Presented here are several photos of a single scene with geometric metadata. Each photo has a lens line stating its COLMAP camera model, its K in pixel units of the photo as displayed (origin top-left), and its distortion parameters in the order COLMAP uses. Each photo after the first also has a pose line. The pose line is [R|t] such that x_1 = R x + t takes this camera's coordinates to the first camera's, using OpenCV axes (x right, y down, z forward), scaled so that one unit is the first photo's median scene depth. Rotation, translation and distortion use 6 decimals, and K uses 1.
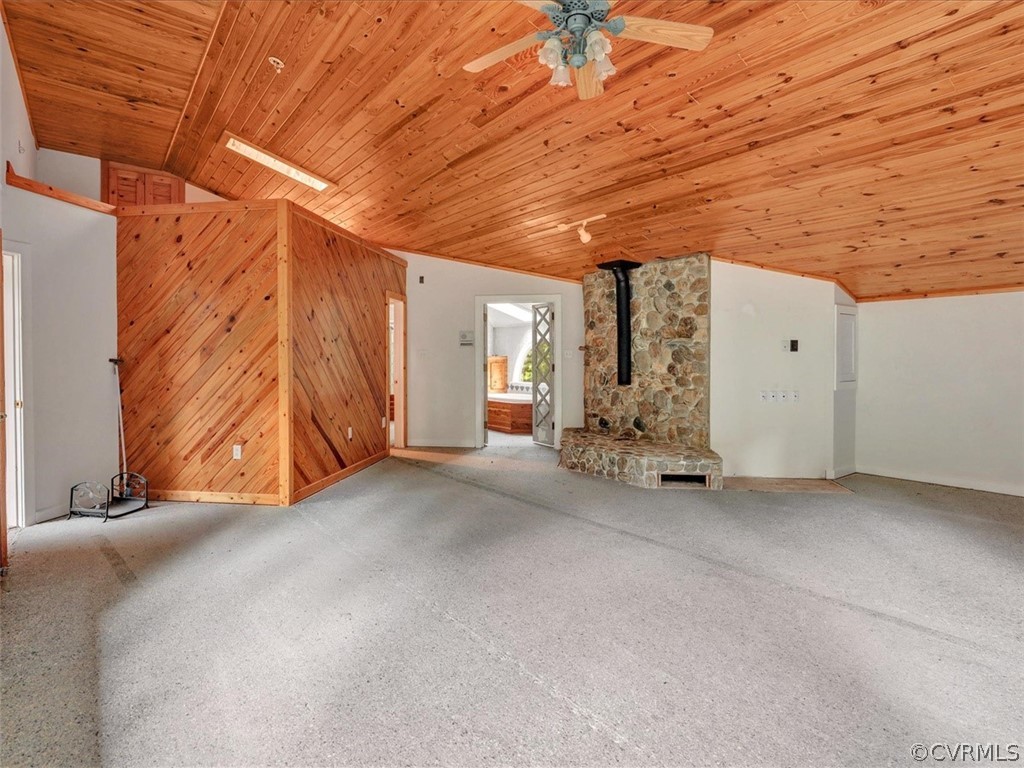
lens RADIAL K [[546.1, 0, 511.8], [0, 546.1, 372.3], [0, 0, 1]] dist [-0.037945, 0.017492]
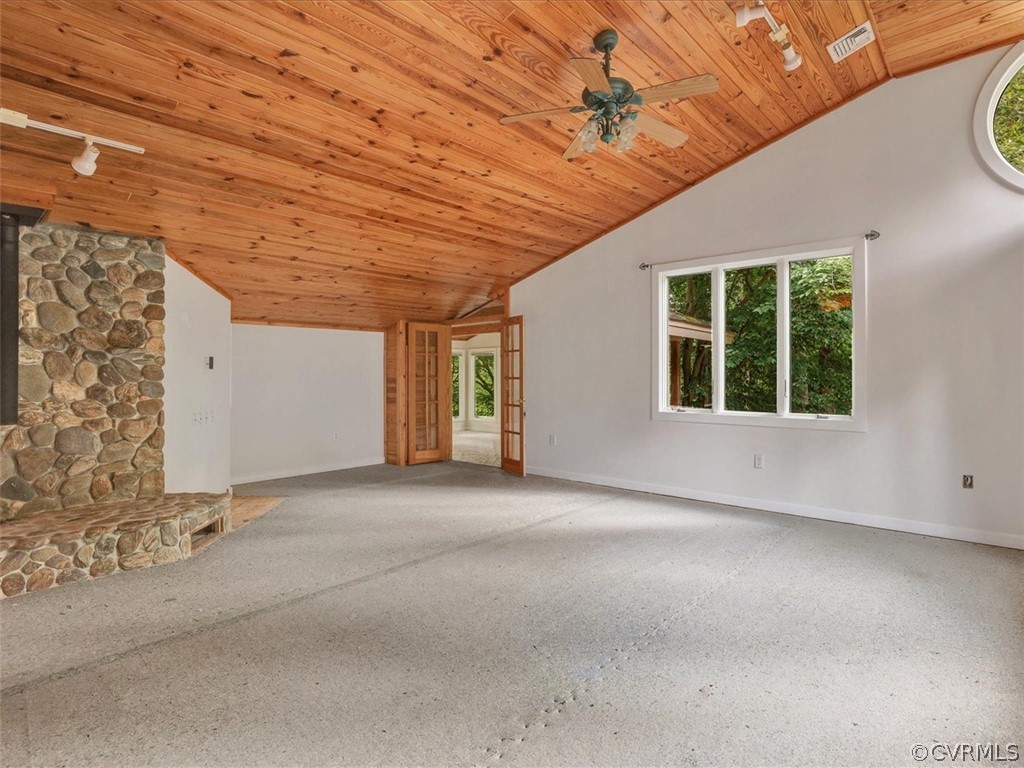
lens RADIAL K [[546.1, 0, 511.8], [0, 546.1, 372.3], [0, 0, 1]] dist [-0.037945, 0.017492]
pose [[-0.170812, 0.006129, 0.985285, -0.469695], [0.032422, 0.999474, -0.000596, -0.015010], [-0.984770, 0.031843, -0.170921, 0.628788]]
